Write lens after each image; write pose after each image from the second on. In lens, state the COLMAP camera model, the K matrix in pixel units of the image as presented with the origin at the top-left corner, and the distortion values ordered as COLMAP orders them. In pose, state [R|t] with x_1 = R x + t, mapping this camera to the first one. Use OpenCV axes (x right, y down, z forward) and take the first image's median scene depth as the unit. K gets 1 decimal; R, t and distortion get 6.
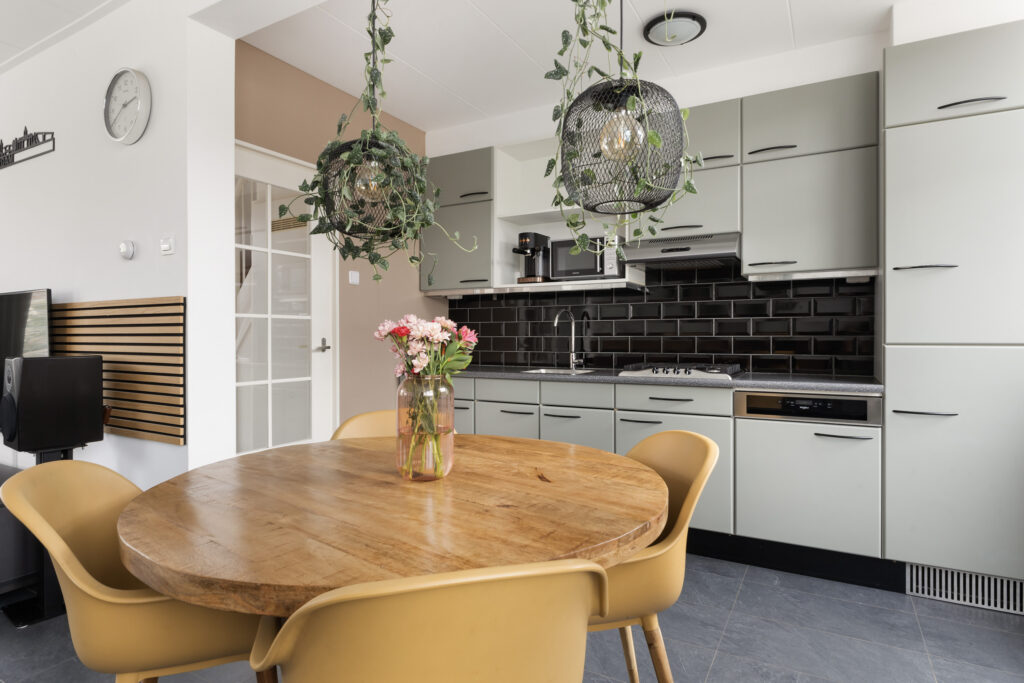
lens RADIAL K [[558.0, 0, 510.0], [0, 558.0, 338.6], [0, 0, 1]] dist [-0.002182, -0.001546]
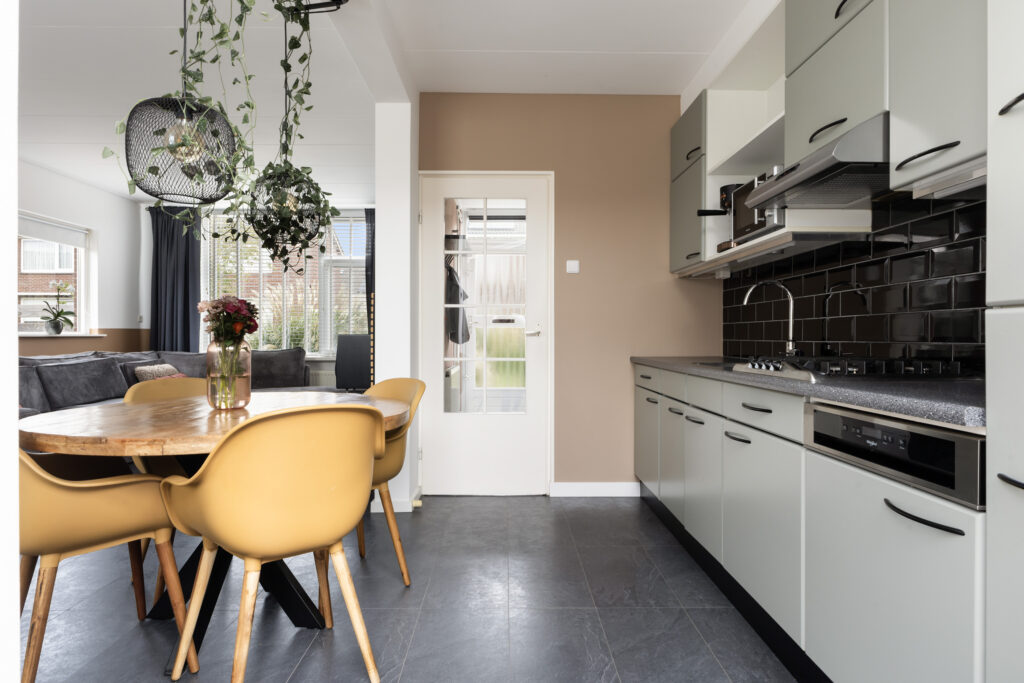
lens RADIAL K [[589.8, 0, 512.0], [0, 589.8, 341.5], [0, 0, 1]] dist [-0.002507, -0.000620]
pose [[0.501421, 0.011094, -0.865132, 0.813371], [-0.007486, 0.999936, 0.008484, 0.030108], [0.865171, 0.002222, 0.501472, 0.450575]]
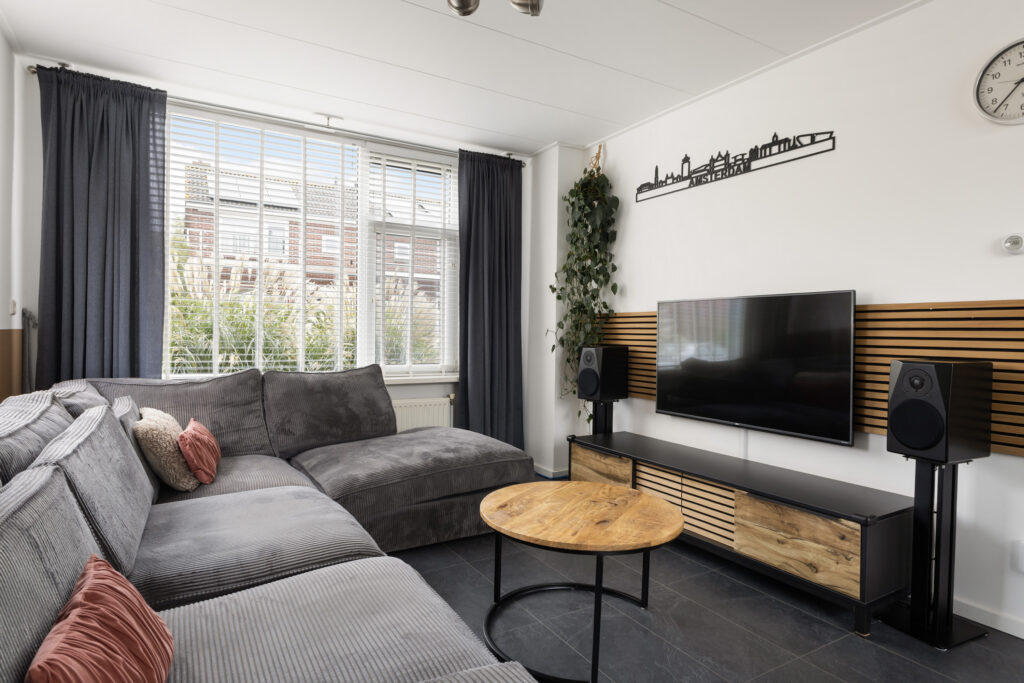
lens RADIAL K [[566.5, 0, 512.0], [0, 566.5, 341.5], [0, 0, 1]] dist [-0.002400, -0.003220]
pose [[0.867190, 0.021578, -0.497509, -0.846911], [-0.019191, 0.999767, 0.009911, 0.001699], [0.497607, 0.000953, 0.867402, -0.156071]]
